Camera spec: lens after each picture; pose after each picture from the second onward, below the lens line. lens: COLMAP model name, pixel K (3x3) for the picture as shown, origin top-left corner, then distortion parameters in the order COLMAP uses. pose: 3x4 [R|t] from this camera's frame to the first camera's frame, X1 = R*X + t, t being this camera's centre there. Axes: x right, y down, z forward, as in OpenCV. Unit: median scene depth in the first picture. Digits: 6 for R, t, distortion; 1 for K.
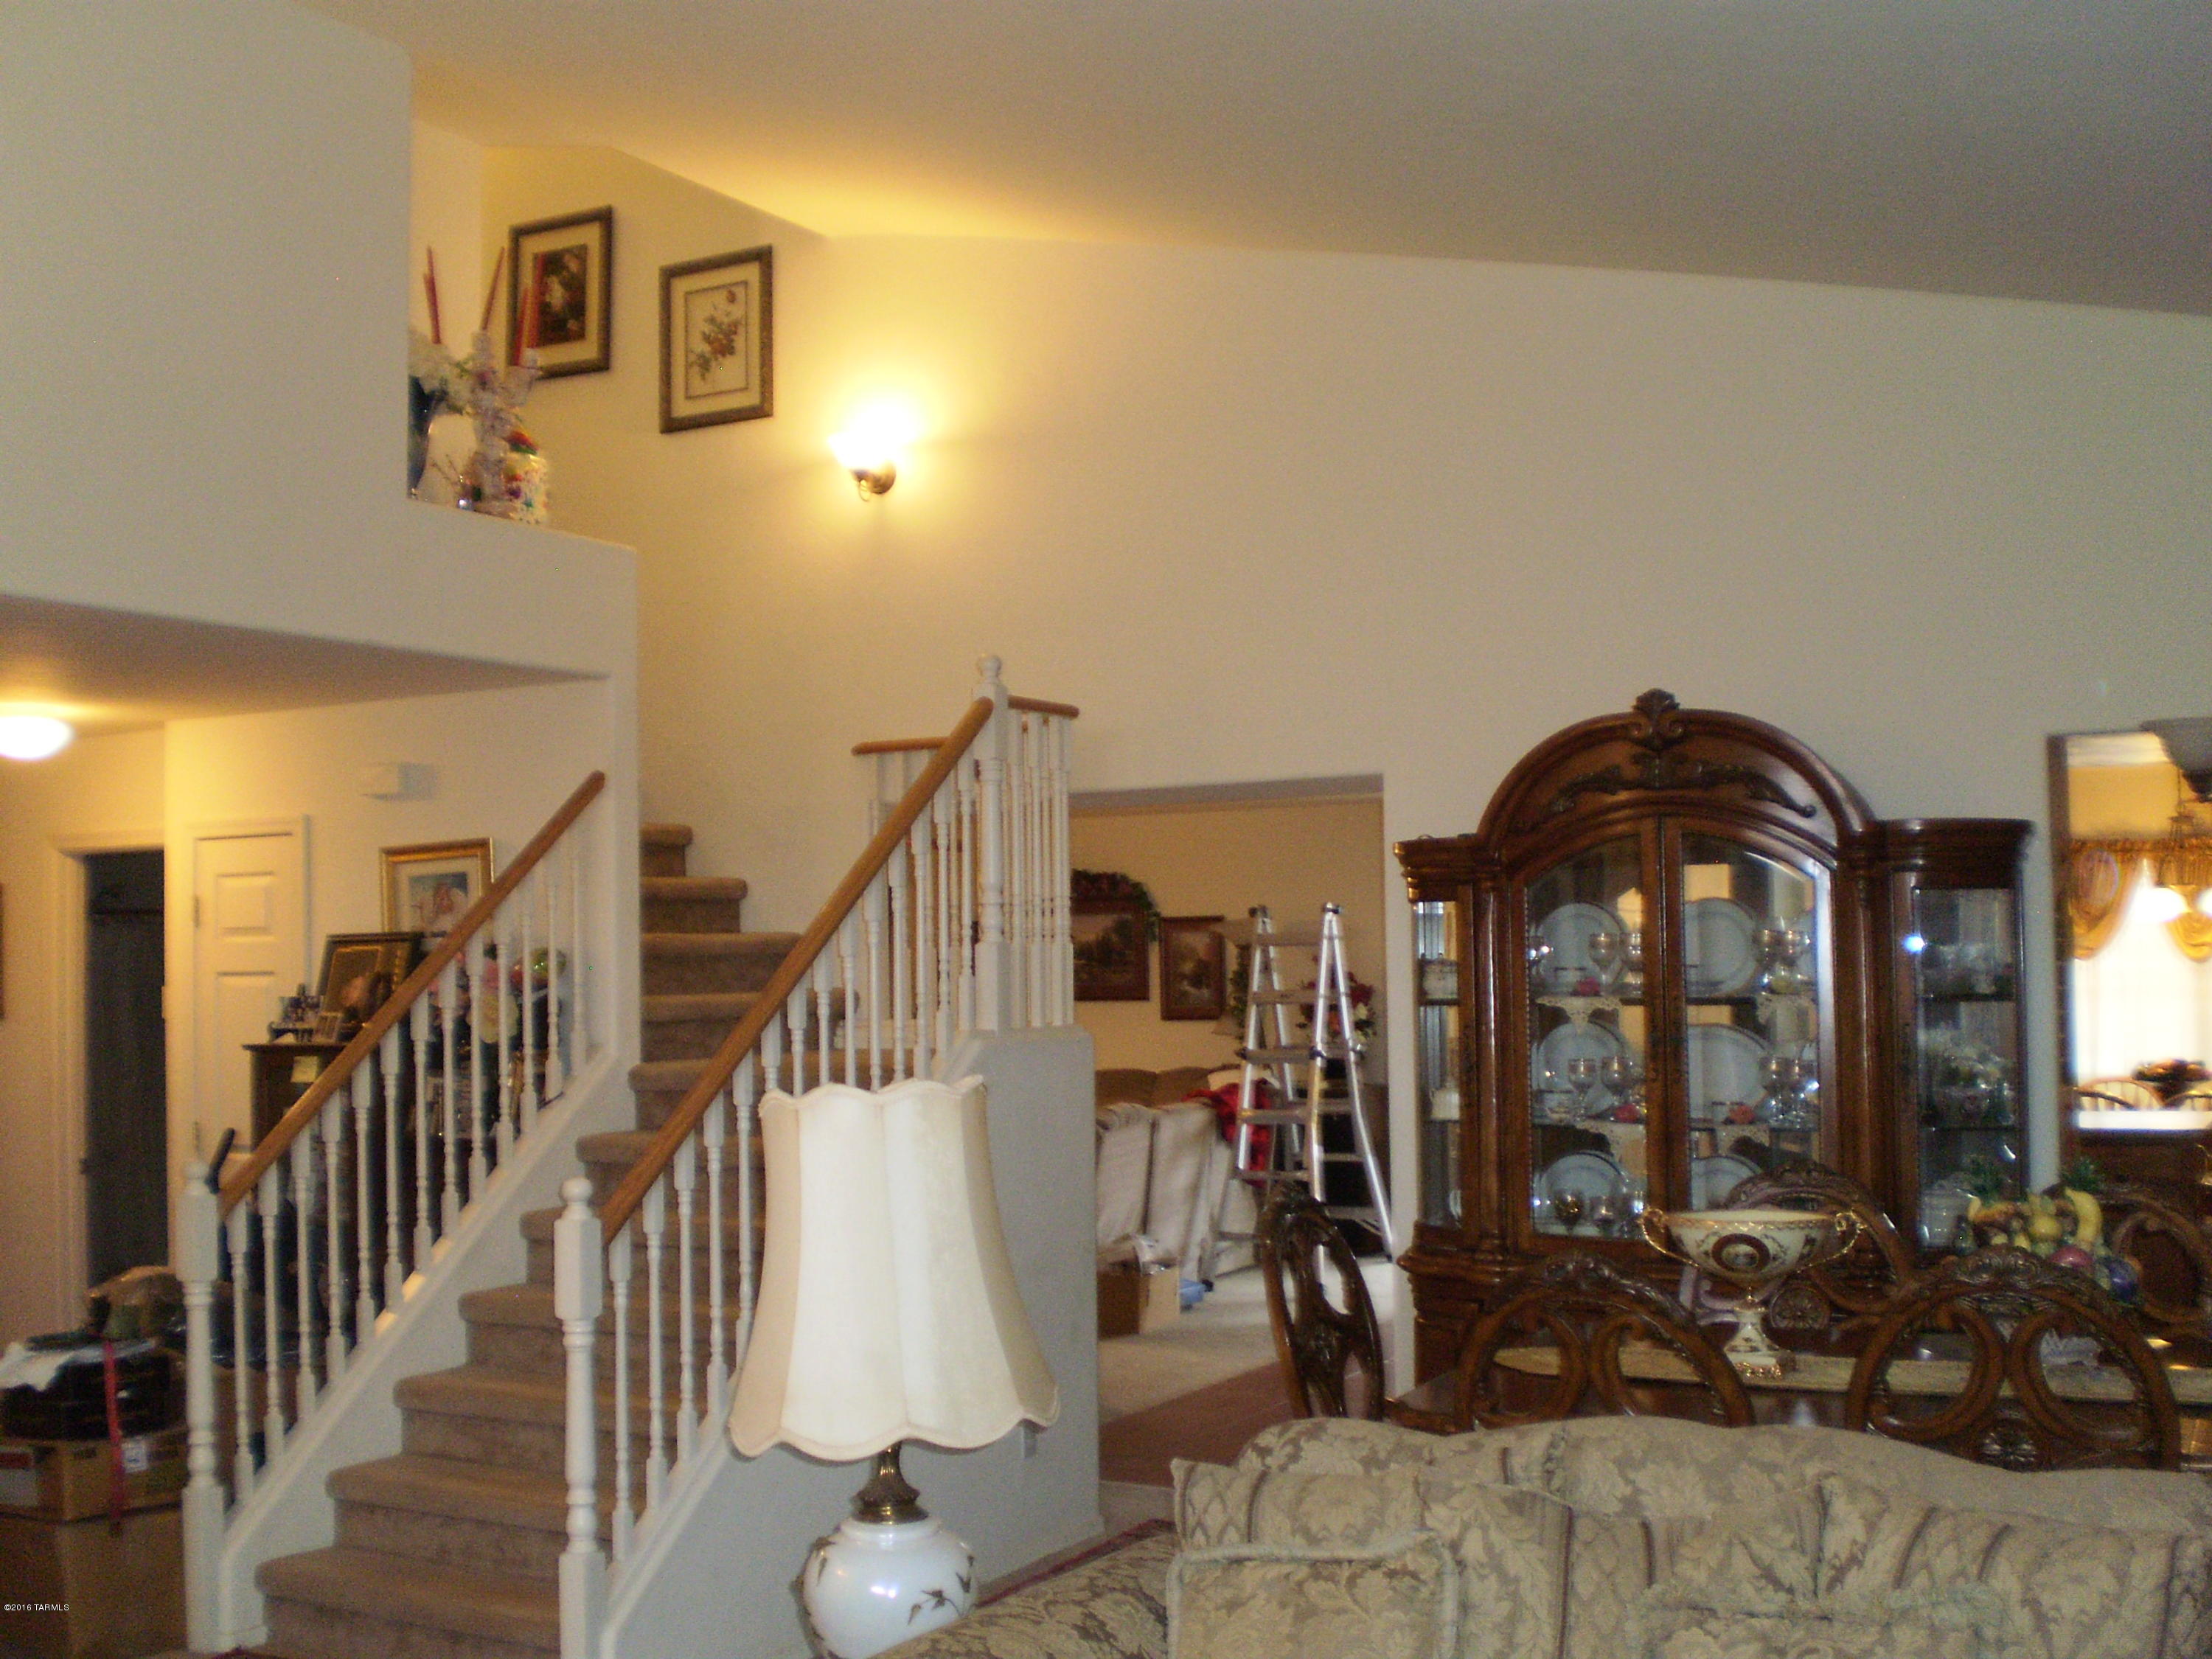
lens RADIAL K [[2390.5, 0, 1098.6], [0, 2390.5, 859.8], [0, 0, 1]] dist [-0.052635, -0.211028]
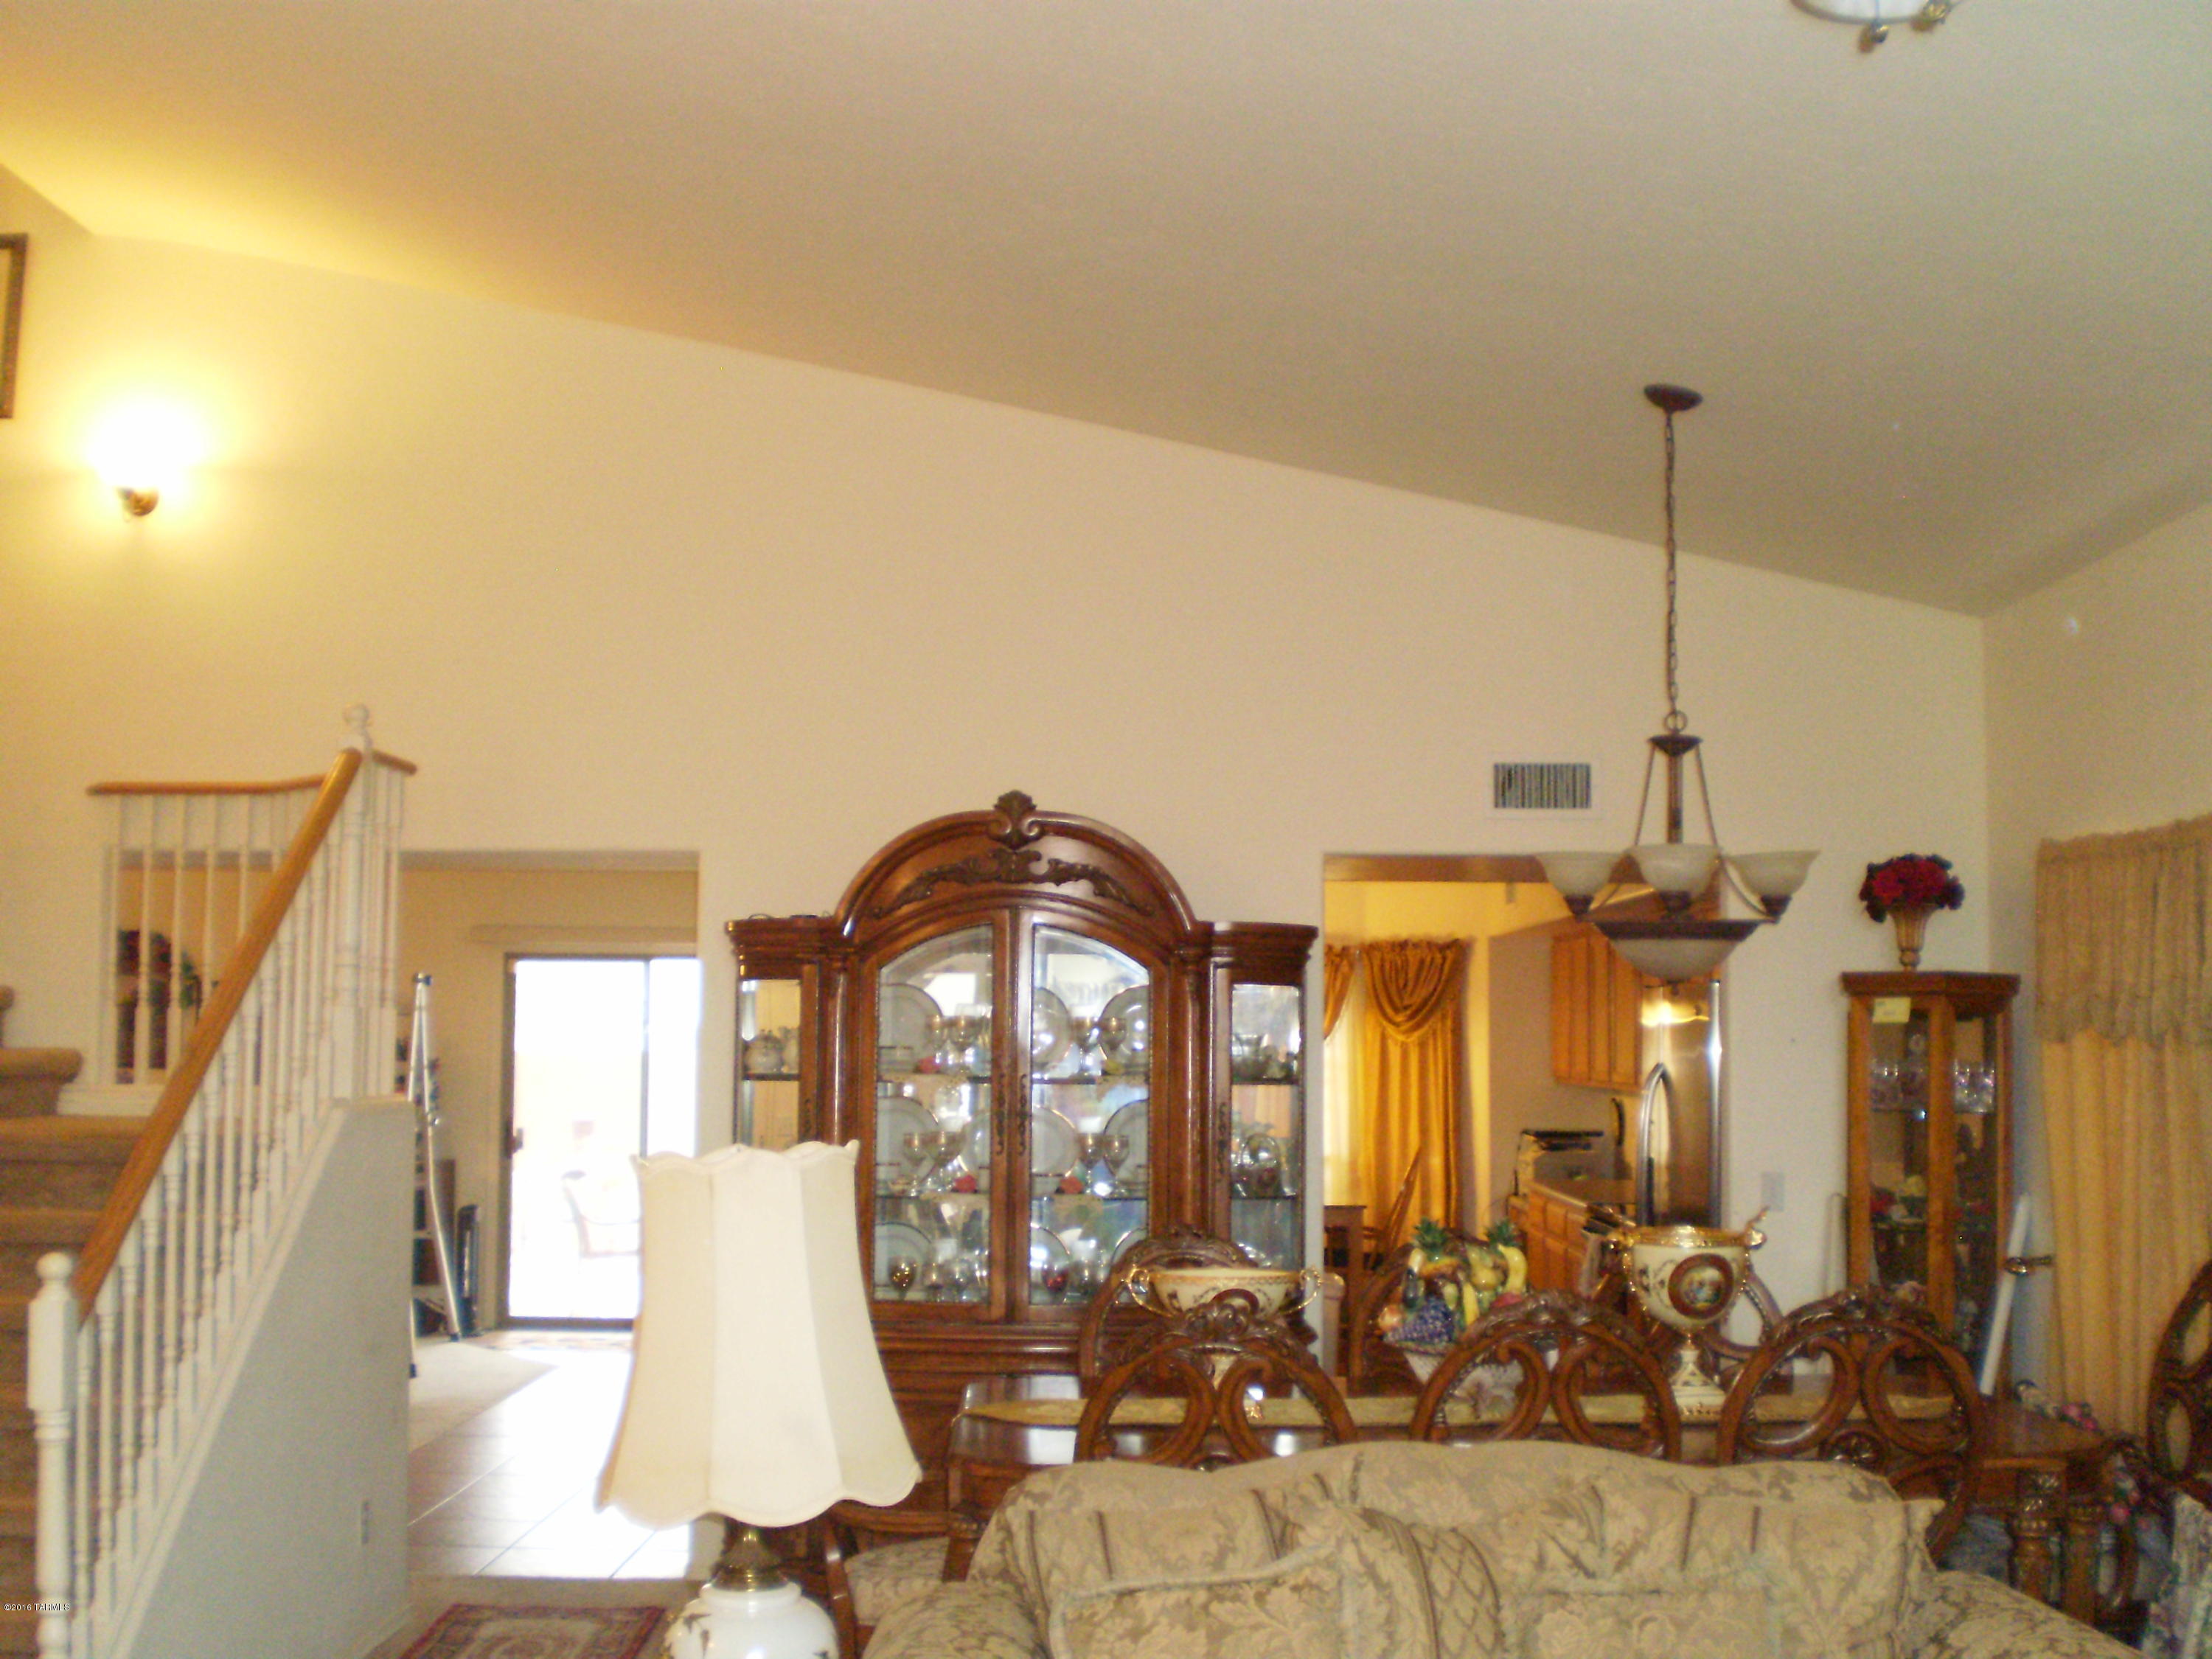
lens RADIAL K [[2390.5, 0, 1098.6], [0, 2390.5, 859.8], [0, 0, 1]] dist [-0.052635, -0.211028]
pose [[0.879313, 0.058177, 0.472678, -0.470589], [-0.042210, 0.998125, -0.044327, 0.012227], [-0.474370, 0.019026, 0.880120, 0.053983]]
